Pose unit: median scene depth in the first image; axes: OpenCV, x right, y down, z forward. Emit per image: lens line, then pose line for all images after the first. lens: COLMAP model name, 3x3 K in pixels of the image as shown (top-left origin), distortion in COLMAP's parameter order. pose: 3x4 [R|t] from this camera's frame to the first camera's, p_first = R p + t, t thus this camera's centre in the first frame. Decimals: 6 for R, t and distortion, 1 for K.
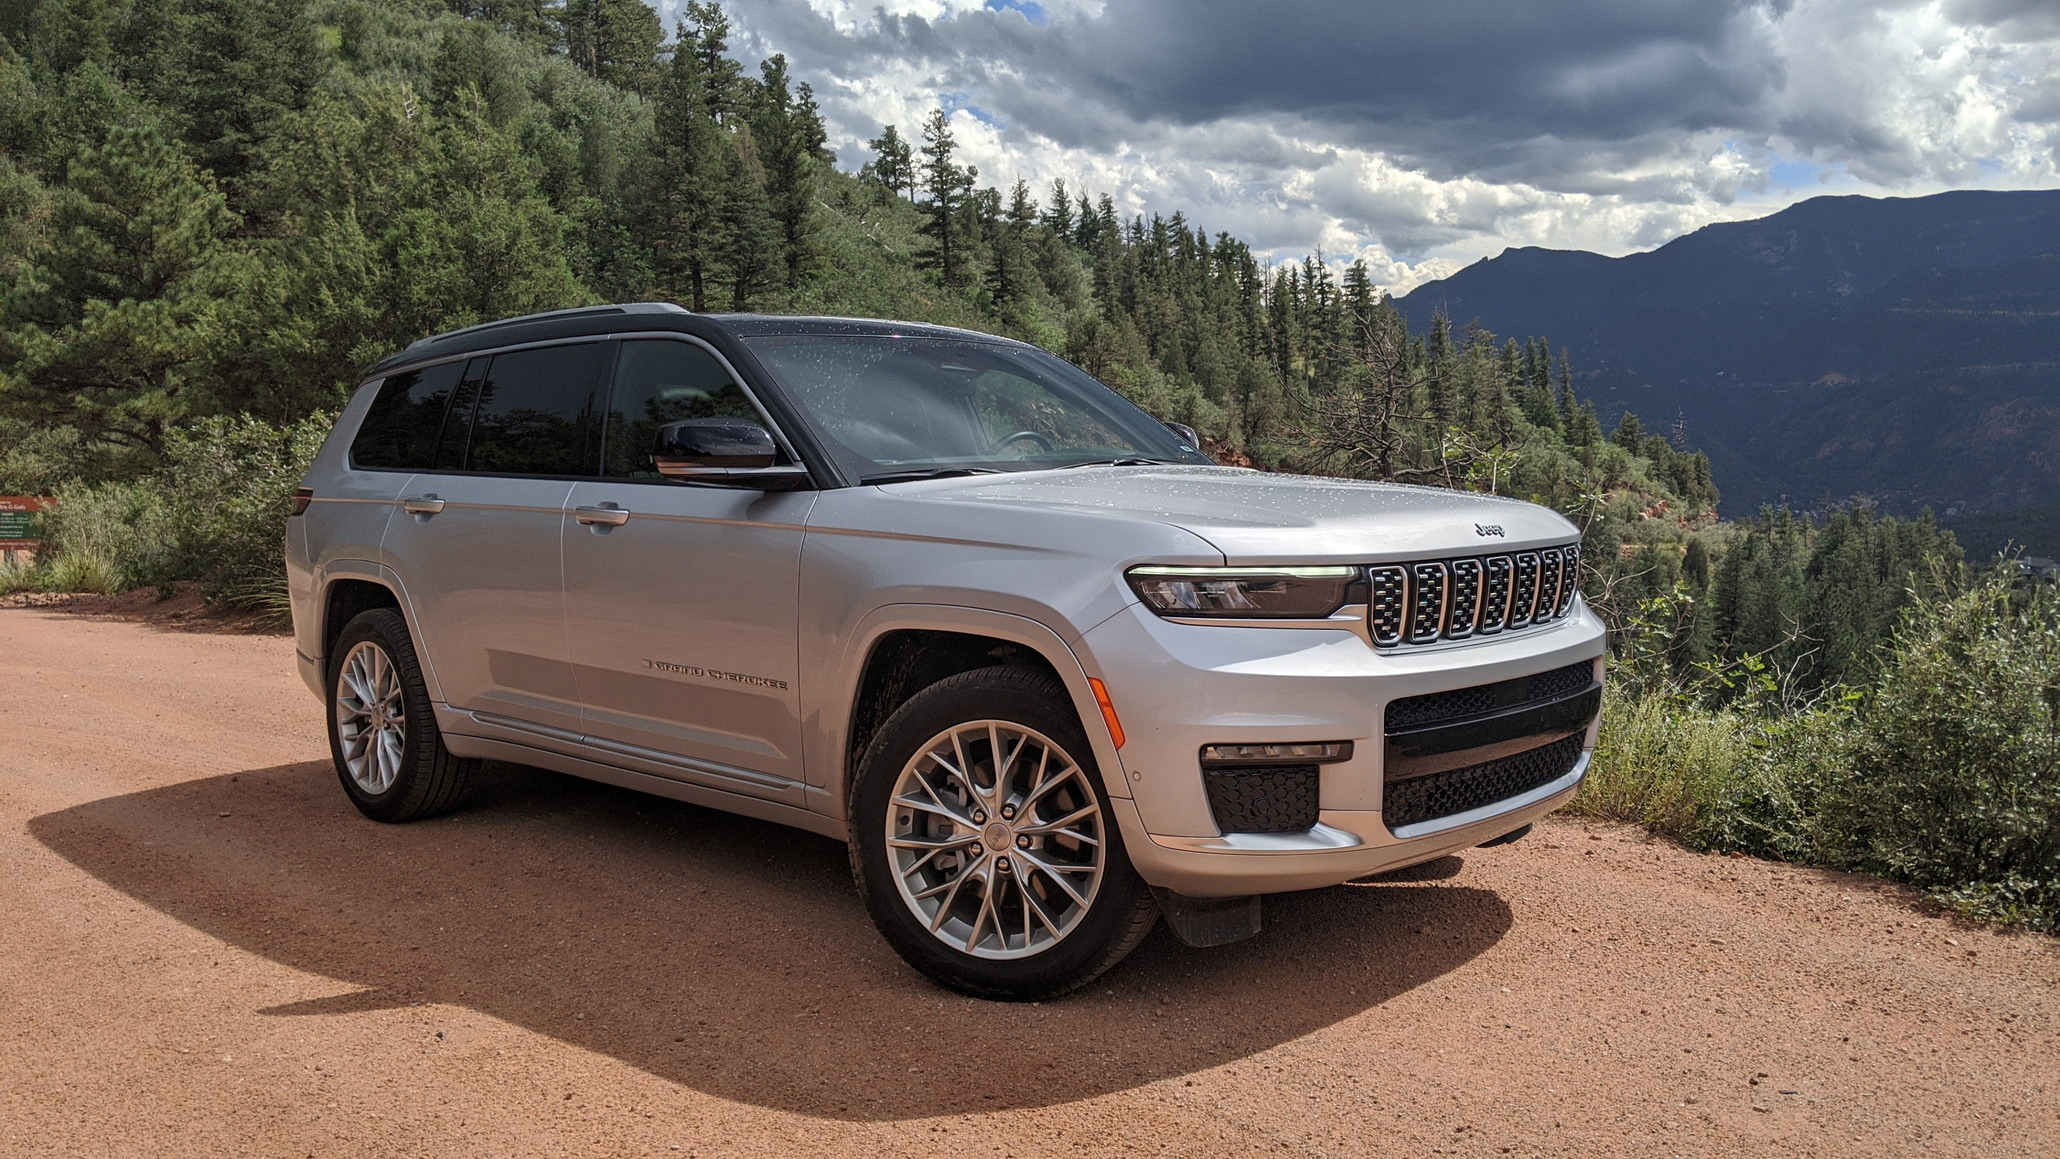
lens RADIAL K [[1700.6, 0, 1037.0], [0, 1700.6, 589.9], [0, 0, 1]] dist [0.071966, -0.131004]
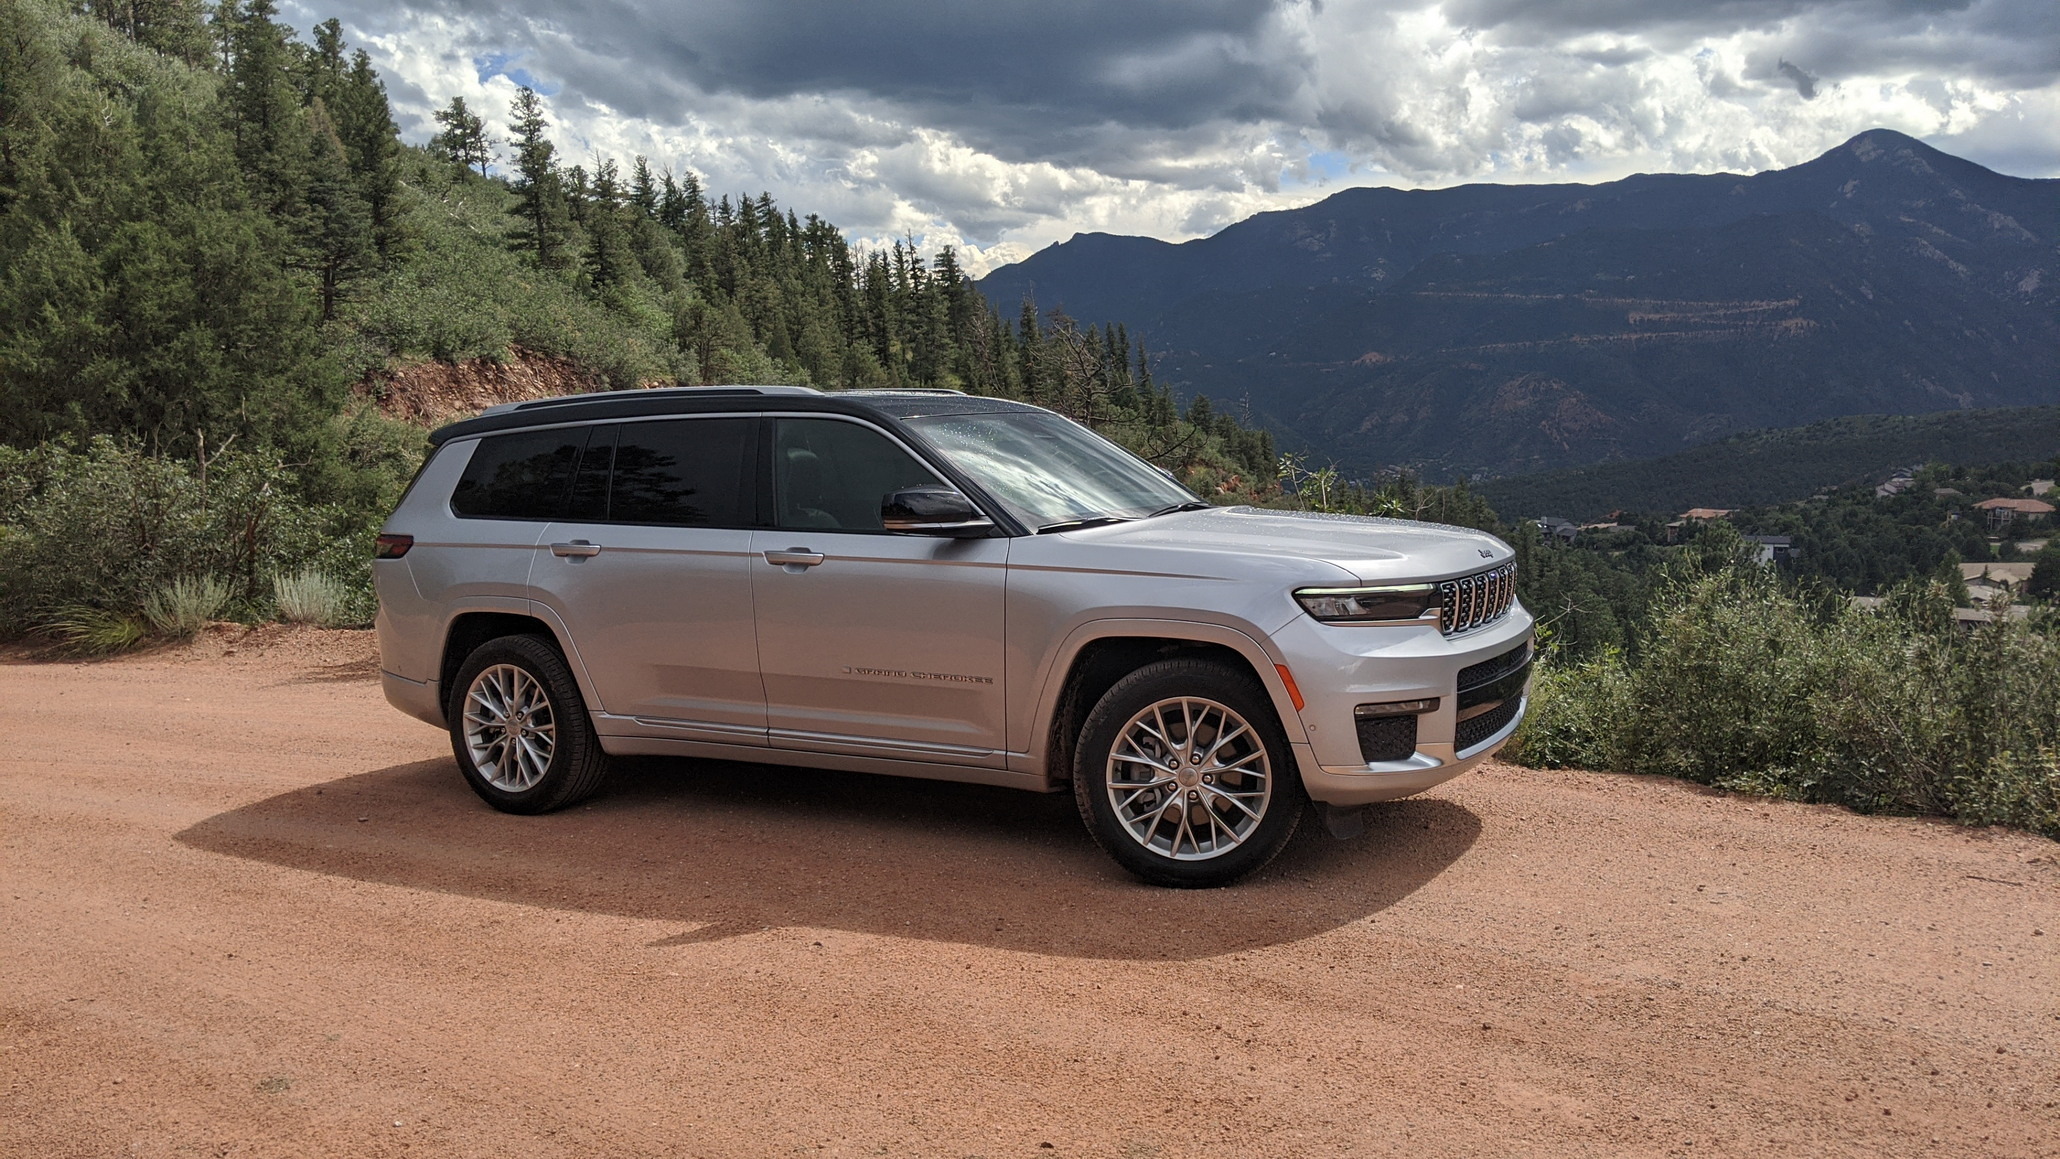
lens RADIAL K [[1700.6, 0, 1042.8], [0, 1700.6, 590.3], [0, 0, 1]] dist [0.071966, -0.131004]
pose [[0.971323, -0.037837, 0.234735, -0.411376], [0.035381, 0.999266, 0.014668, -0.033792], [-0.235118, -0.005943, 0.971949, -0.324586]]
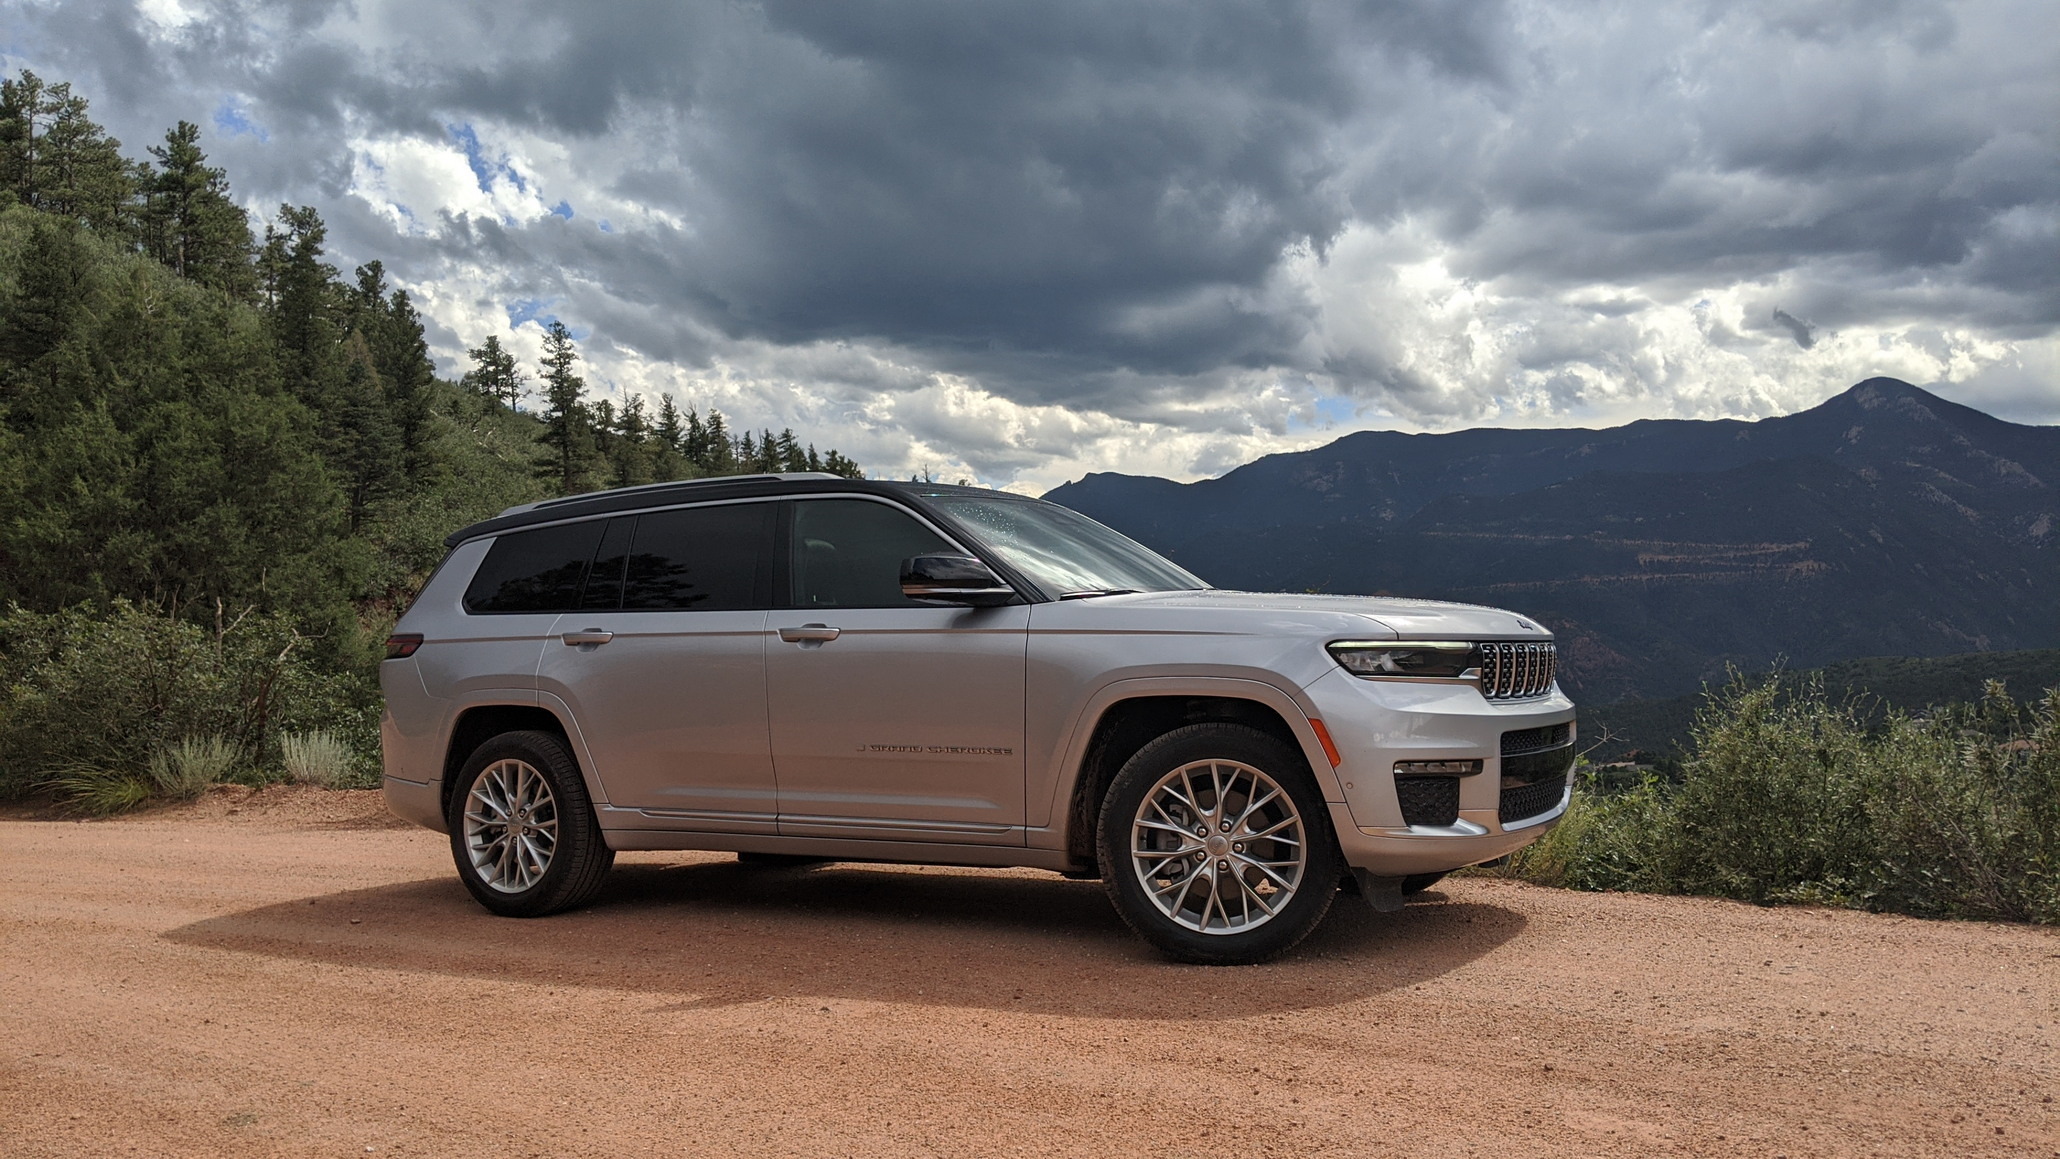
lens RADIAL K [[1700.6, 0, 1023.2], [0, 1700.6, 612.5], [0, 0, 1]] dist [0.071966, -0.131004]
pose [[0.975587, -0.001263, 0.219609, -0.412518], [0.025696, 0.993771, -0.108437, 0.089081], [-0.218104, 0.111432, 0.969543, -0.276540]]
